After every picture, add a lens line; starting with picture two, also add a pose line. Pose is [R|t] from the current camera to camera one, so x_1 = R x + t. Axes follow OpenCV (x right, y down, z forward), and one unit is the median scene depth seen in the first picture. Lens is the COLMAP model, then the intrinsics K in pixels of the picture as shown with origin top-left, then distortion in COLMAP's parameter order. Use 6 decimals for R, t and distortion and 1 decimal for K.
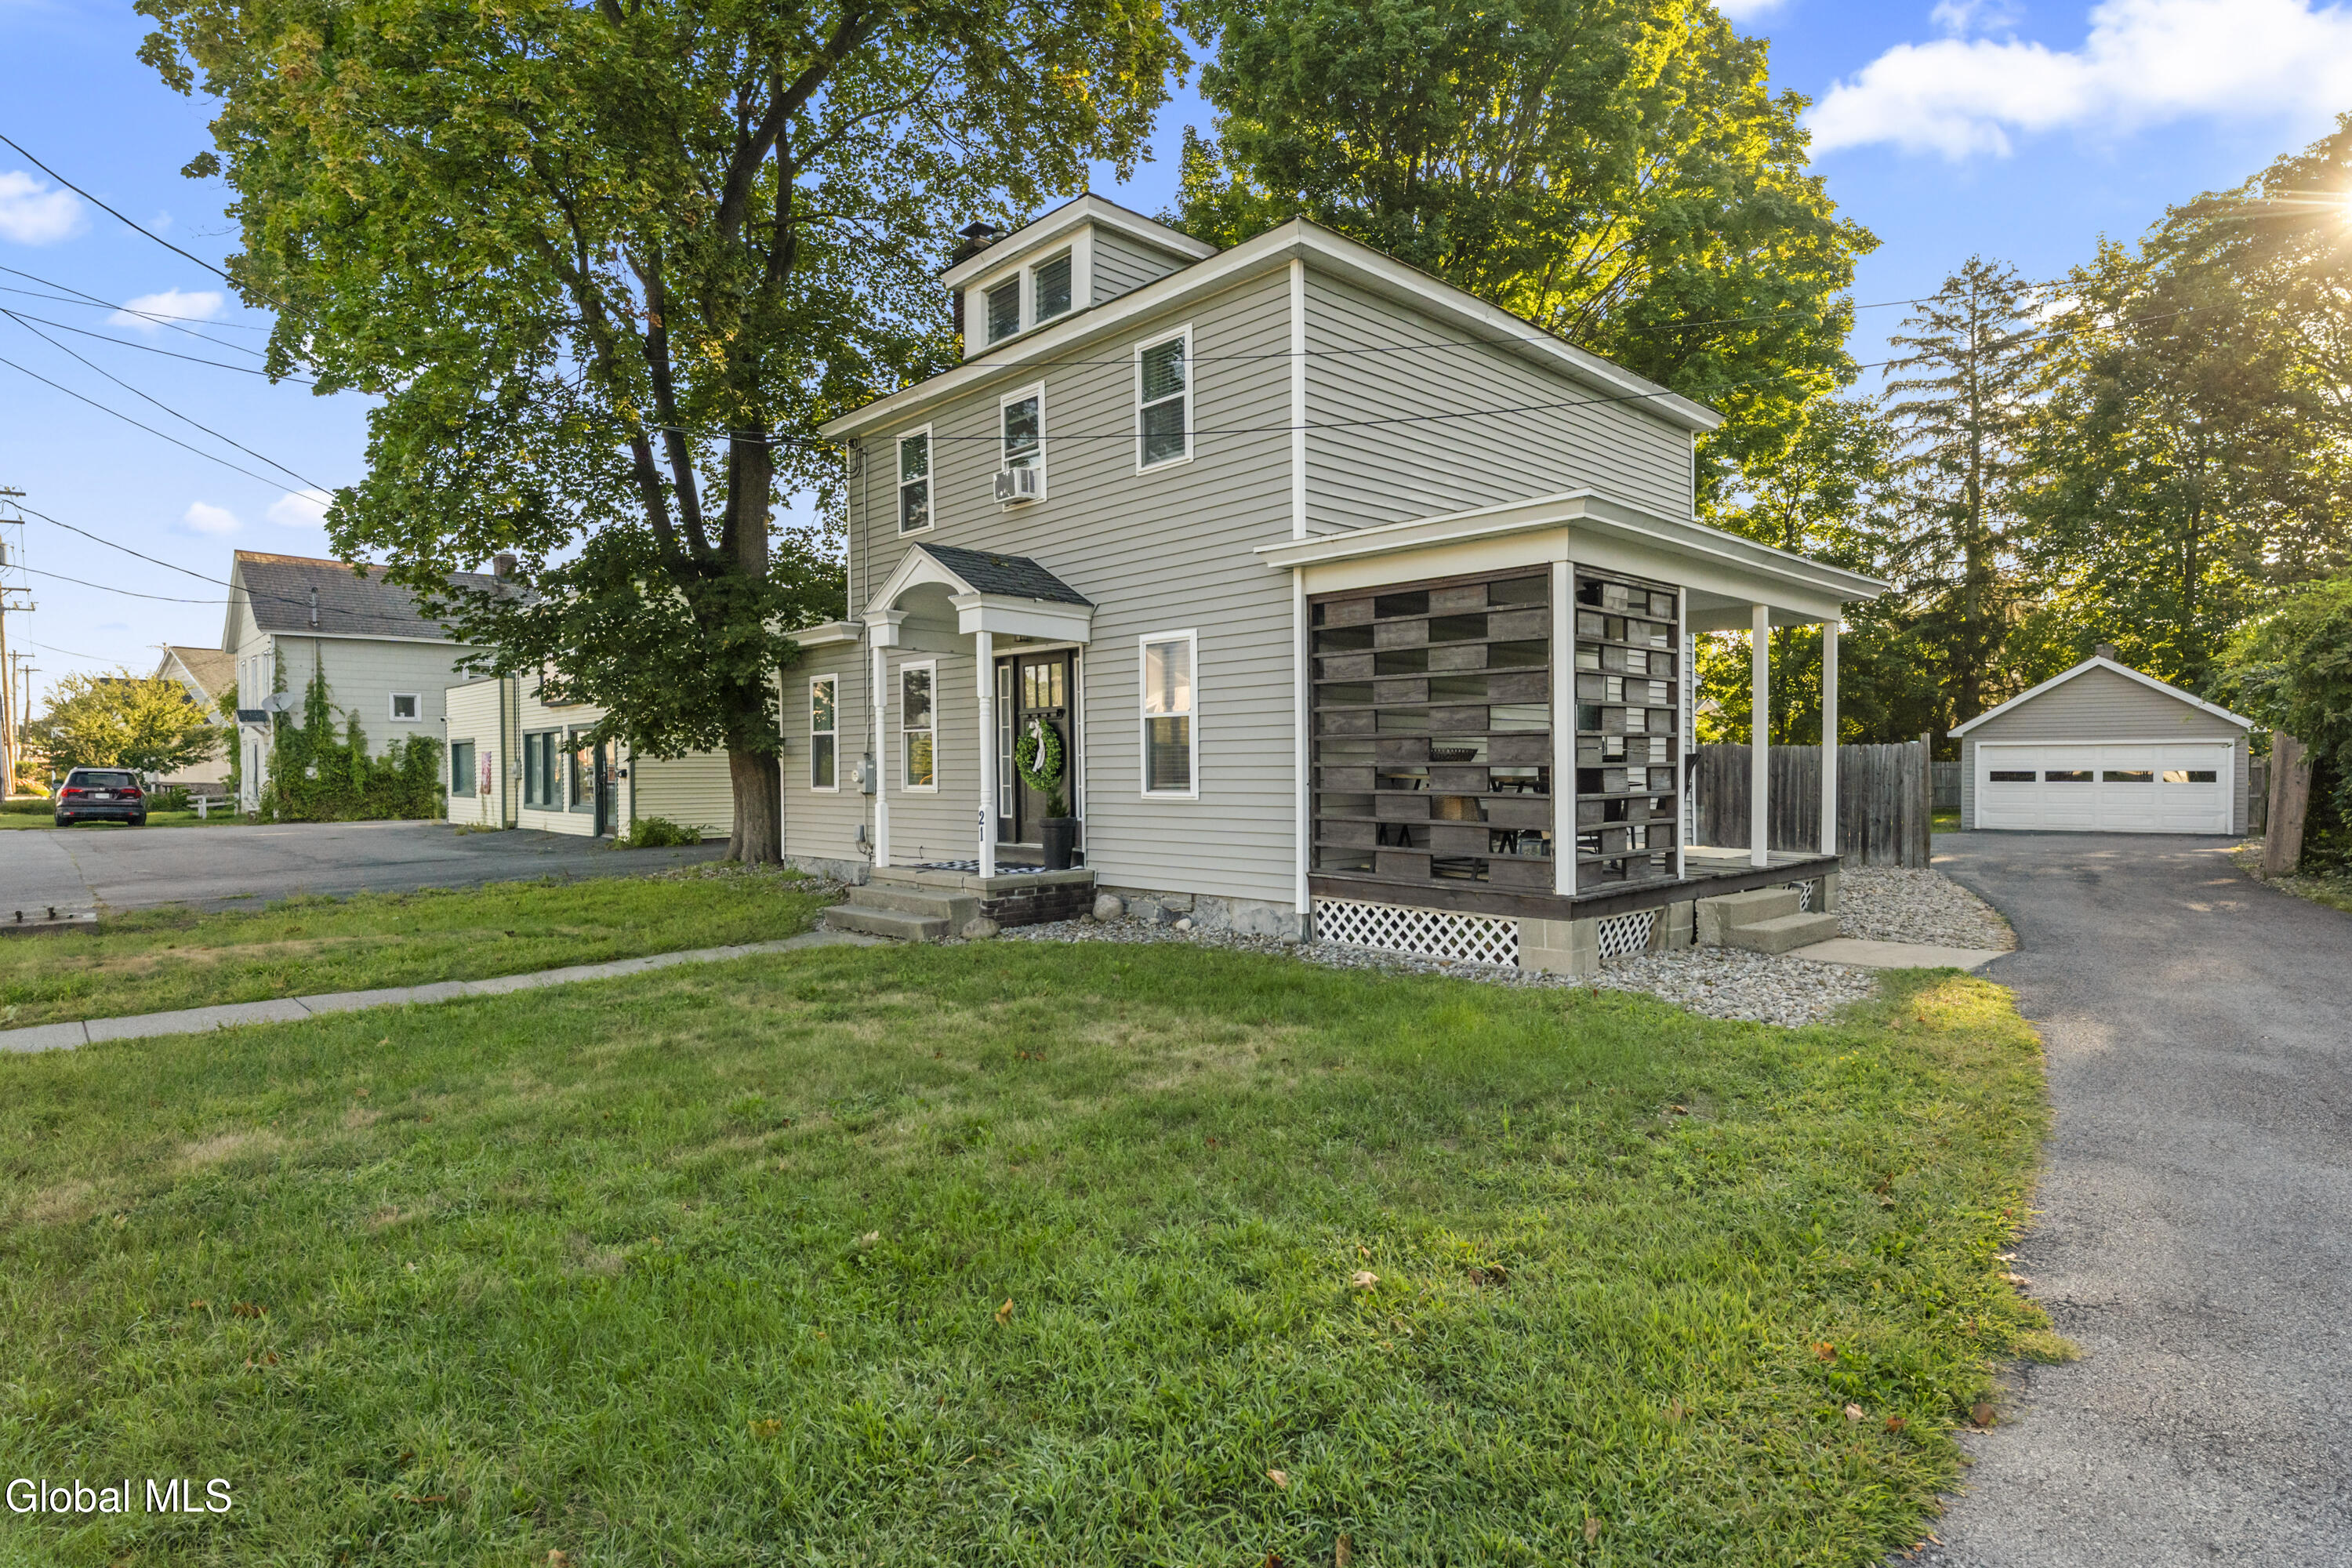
lens RADIAL K [[1231.2, 0, 1176.0], [0, 1231.2, 784.0], [0, 0, 1]] dist [-0.001418, 0.000186]
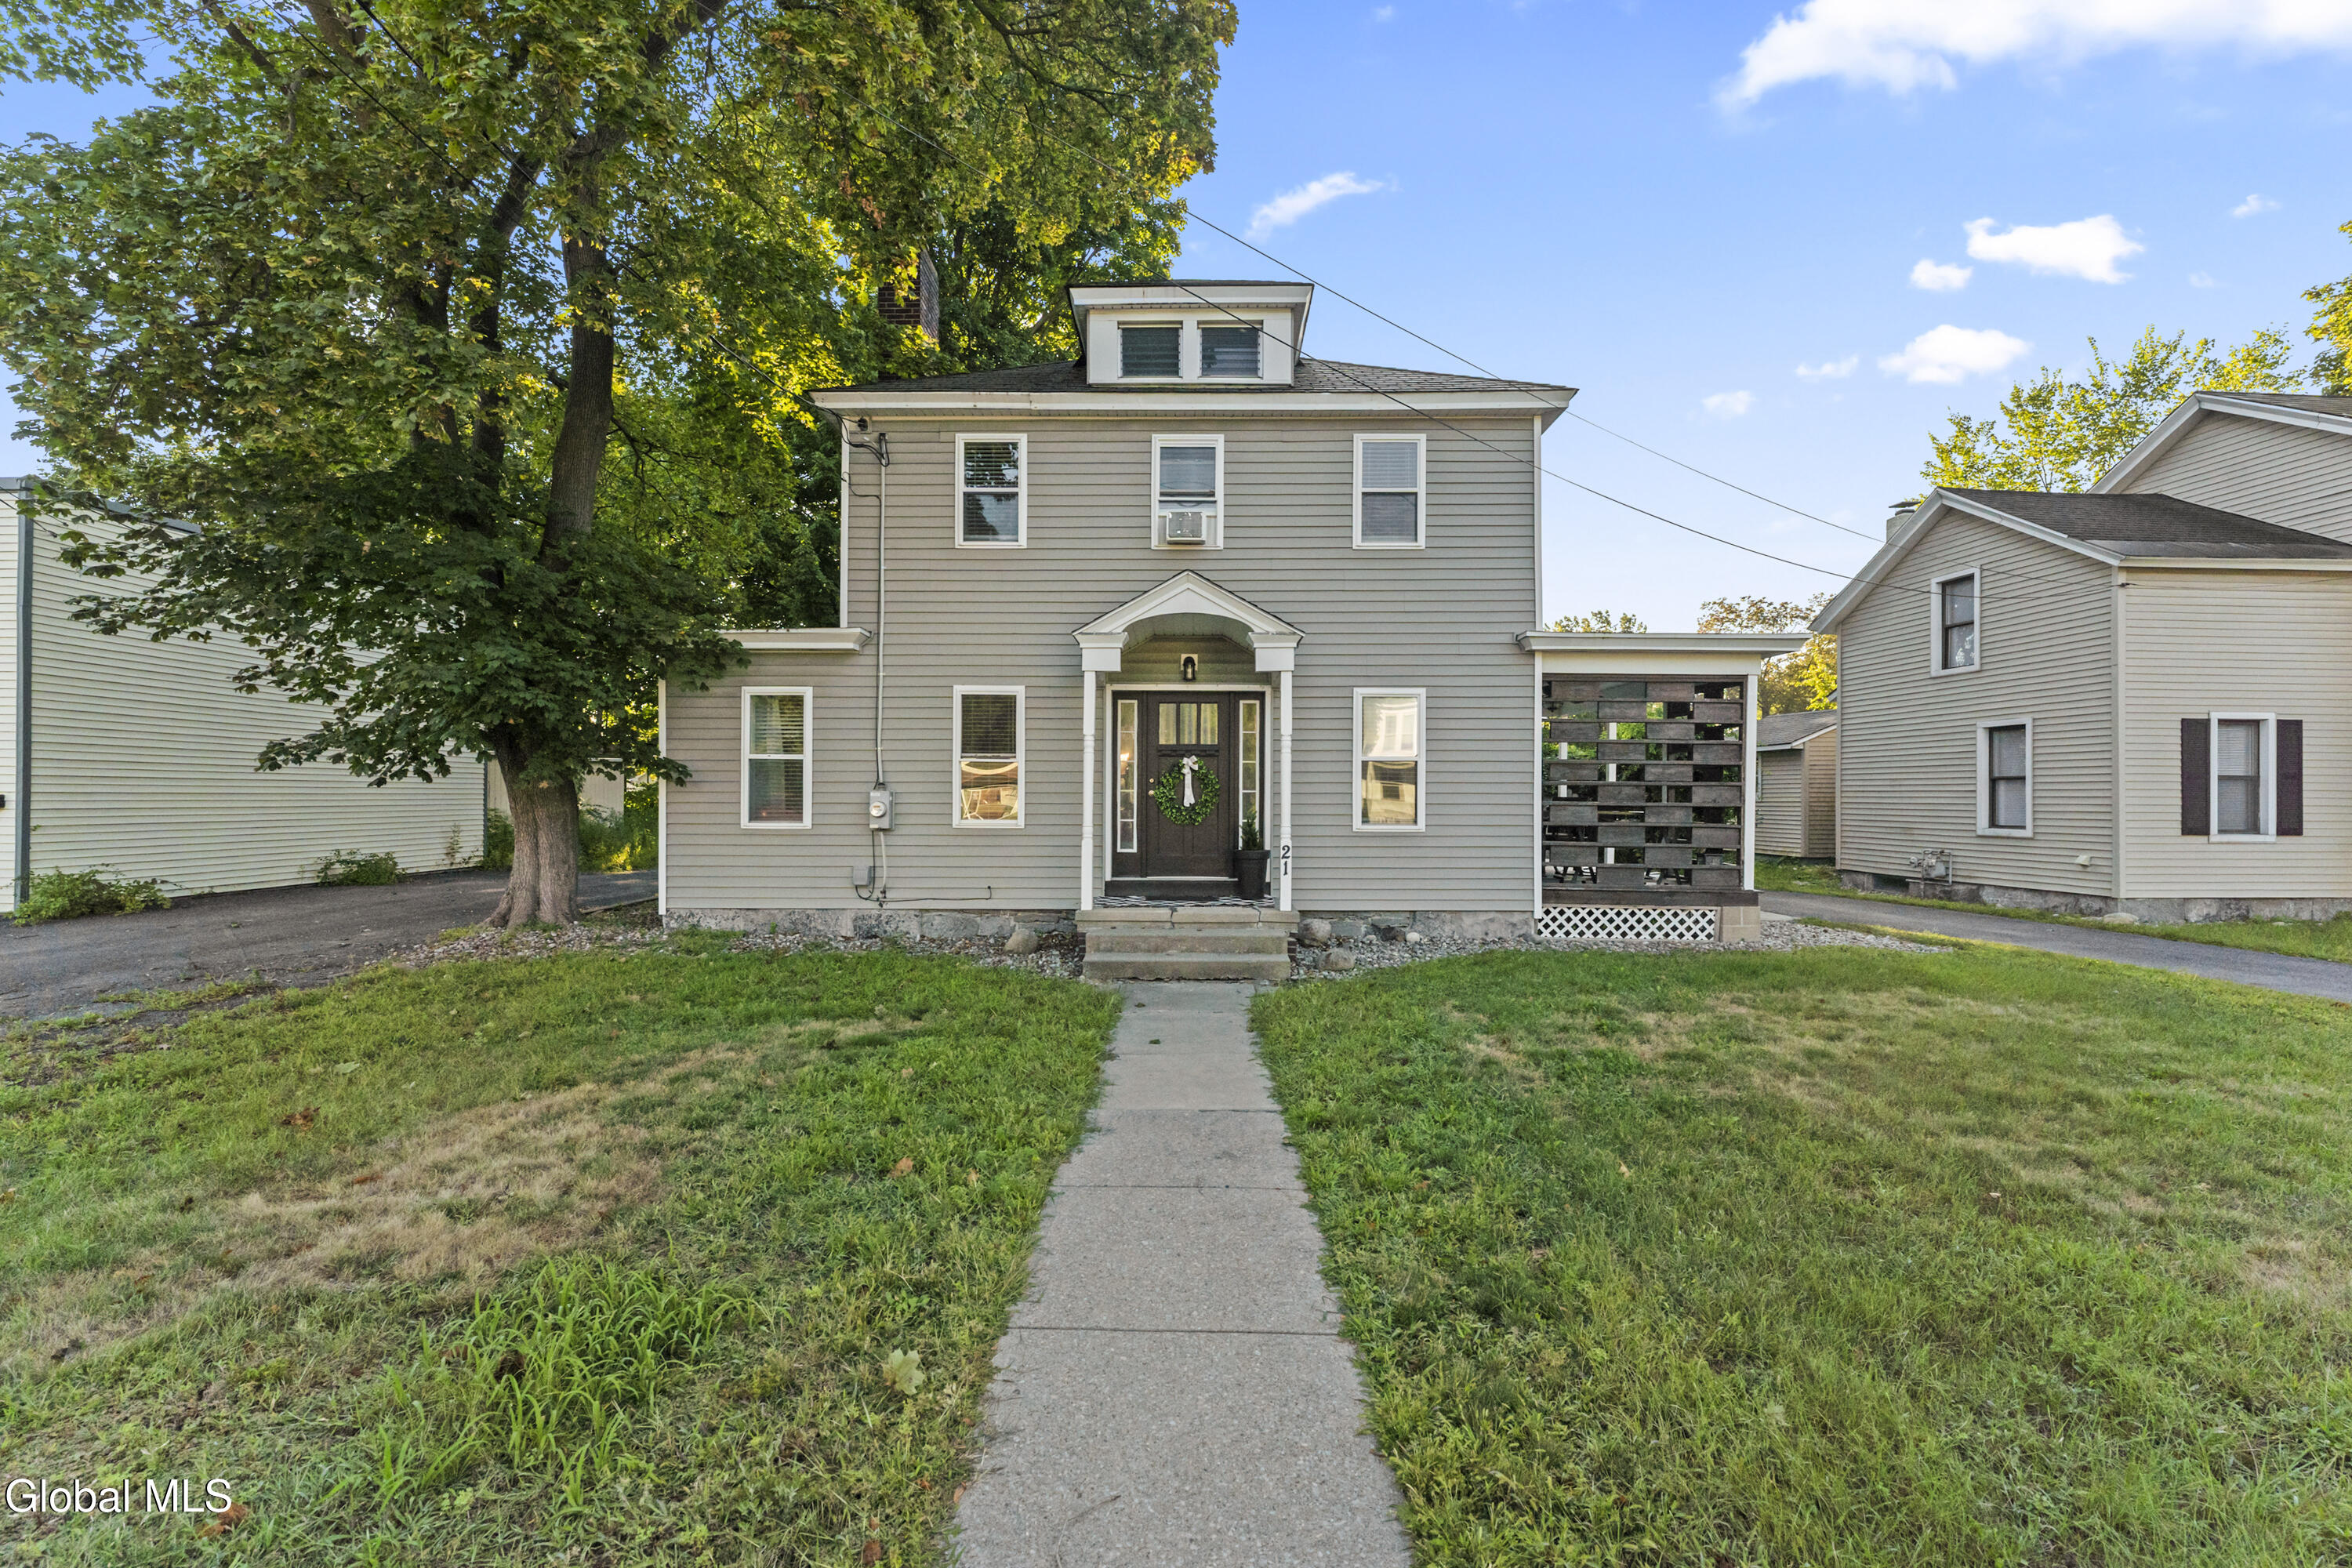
lens RADIAL K [[701.9, 0, 1176.0], [0, 701.9, 784.0], [0, 0, 1]] dist [0.000628, 0.000024]
pose [[0.693839, 0.021462, 0.719810, -0.548678], [0.000890, 0.999529, -0.030660, -0.010743], [-0.720129, 0.021914, 0.693494, 0.604130]]
